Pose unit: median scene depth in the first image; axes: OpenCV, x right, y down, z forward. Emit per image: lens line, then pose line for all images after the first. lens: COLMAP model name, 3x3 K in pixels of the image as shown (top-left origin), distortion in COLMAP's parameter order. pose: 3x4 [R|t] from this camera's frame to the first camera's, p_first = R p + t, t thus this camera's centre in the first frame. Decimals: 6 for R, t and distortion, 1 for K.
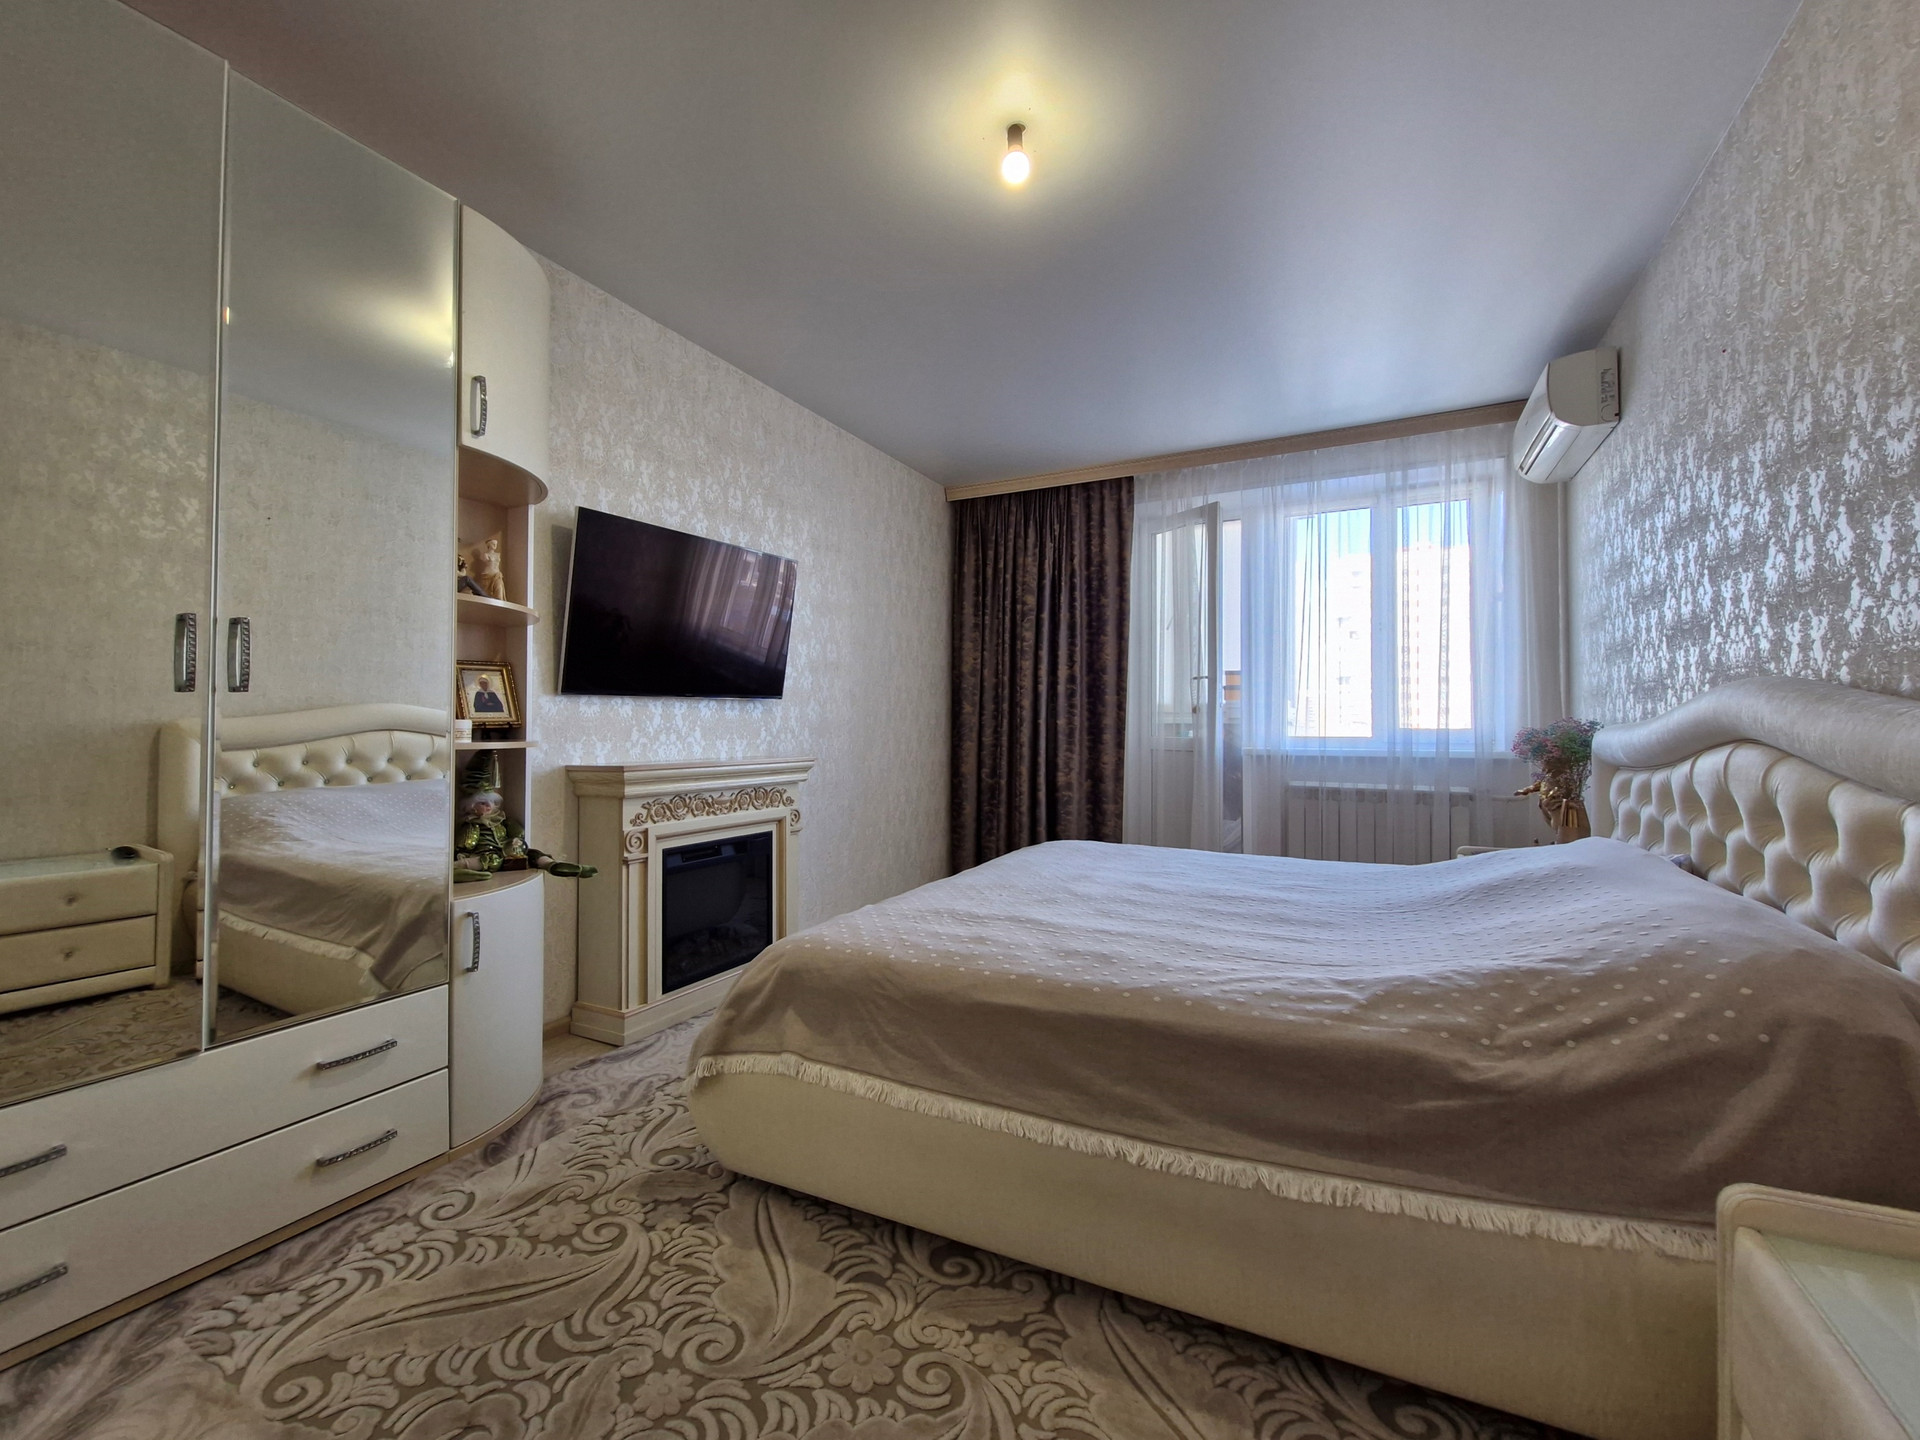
lens RADIAL K [[800.2, 0, 955.2], [0, 800.2, 713.5], [0, 0, 1]] dist [0.016744, -0.007827]
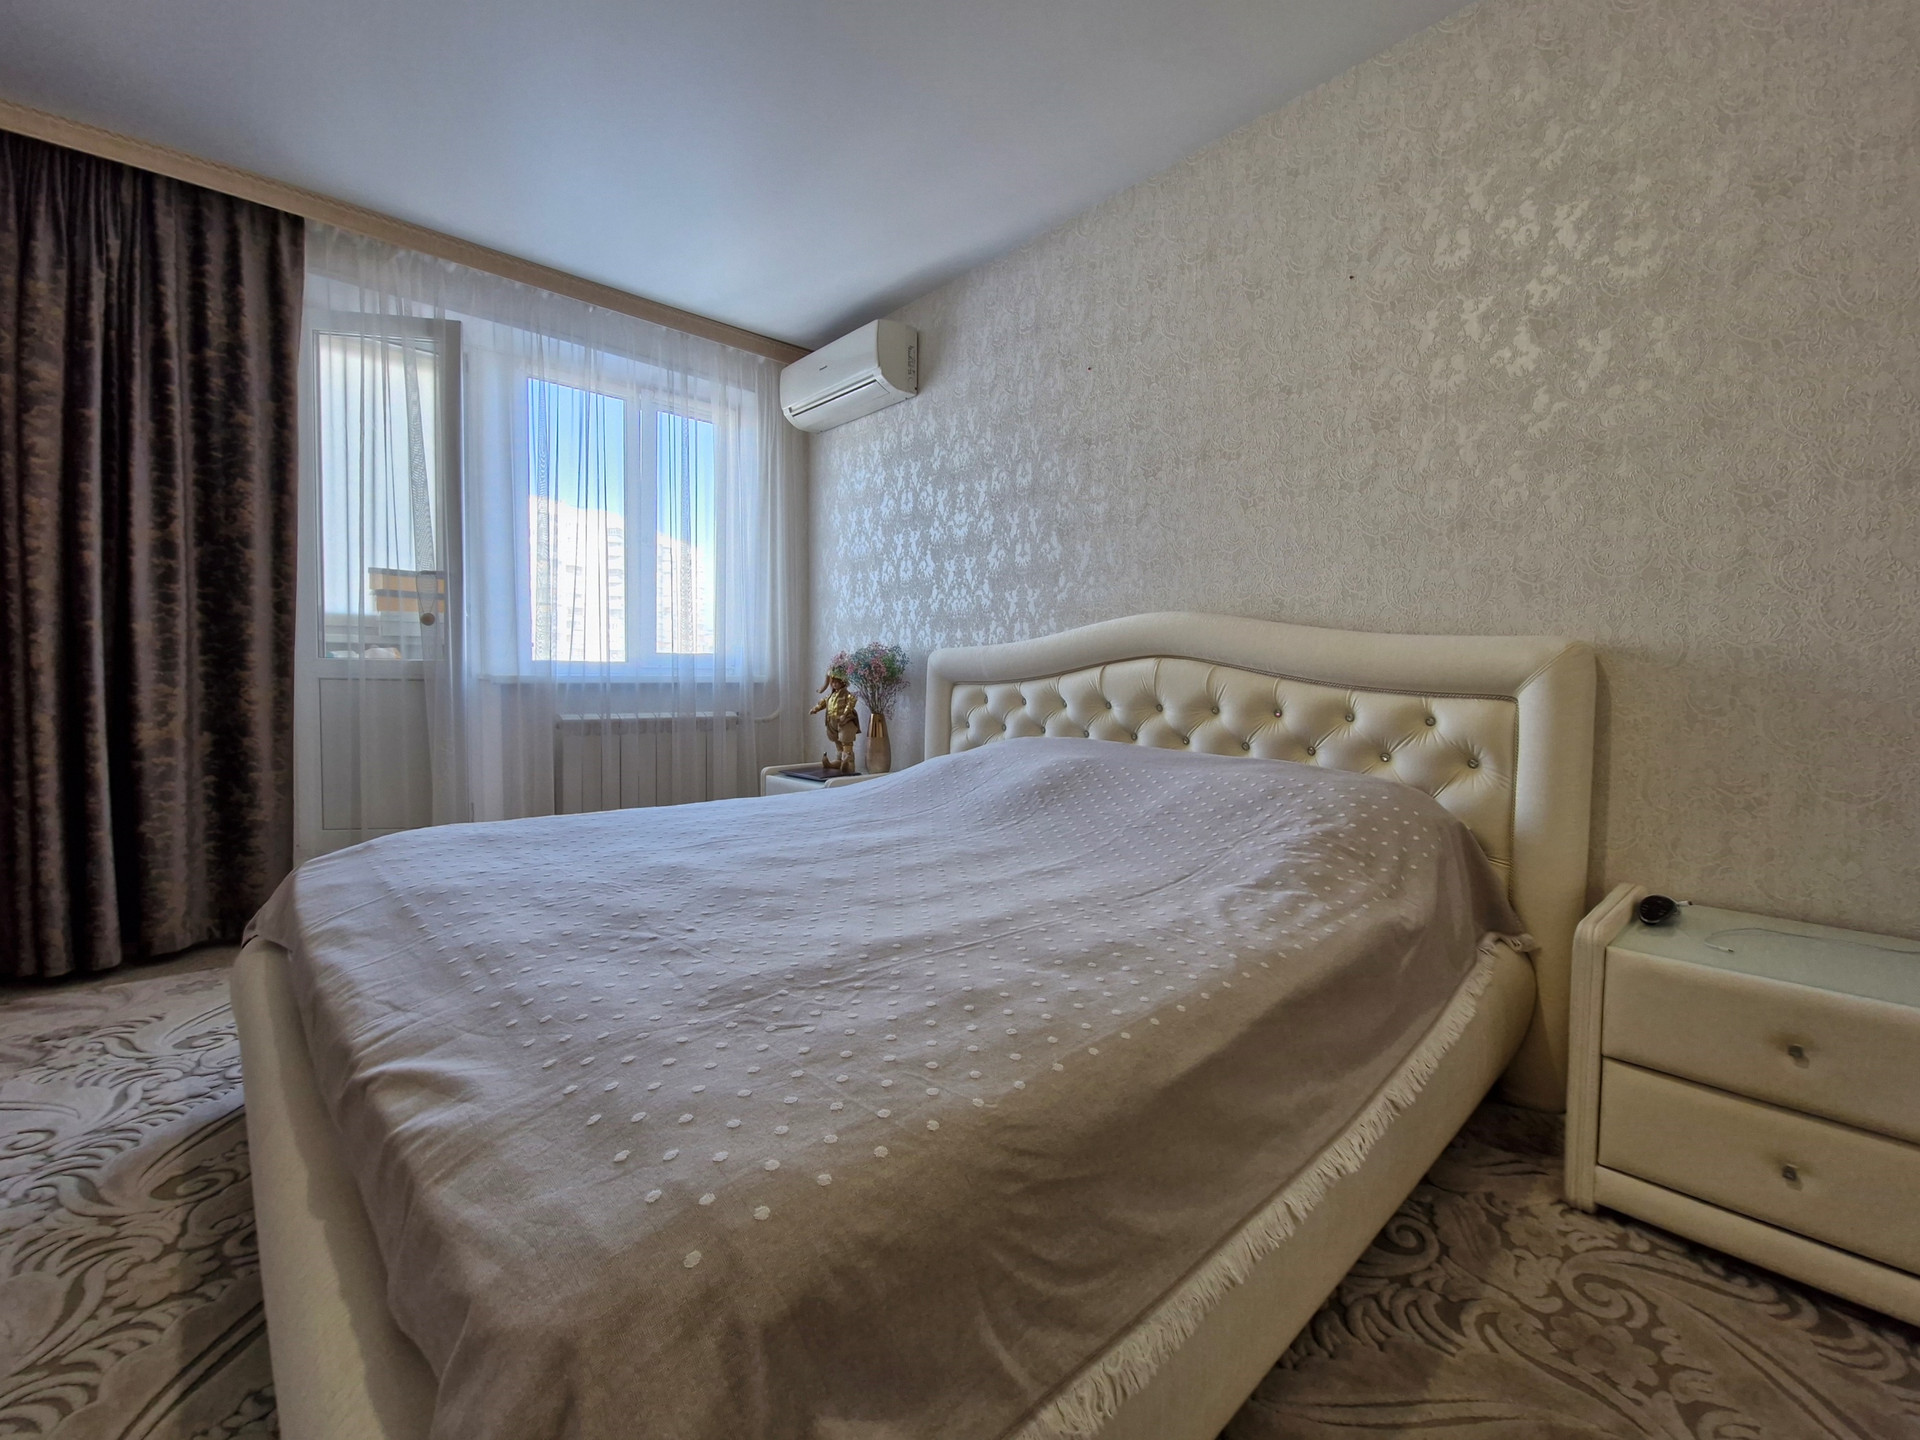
lens RADIAL K [[800.2, 0, 955.2], [0, 800.2, 713.5], [0, 0, 1]] dist [0.016744, -0.007827]
pose [[0.361452, -0.046979, 0.931206, -0.176224], [-0.025589, 0.997854, 0.060274, 0.021949], [-0.932040, -0.045615, 0.359474, 0.310208]]
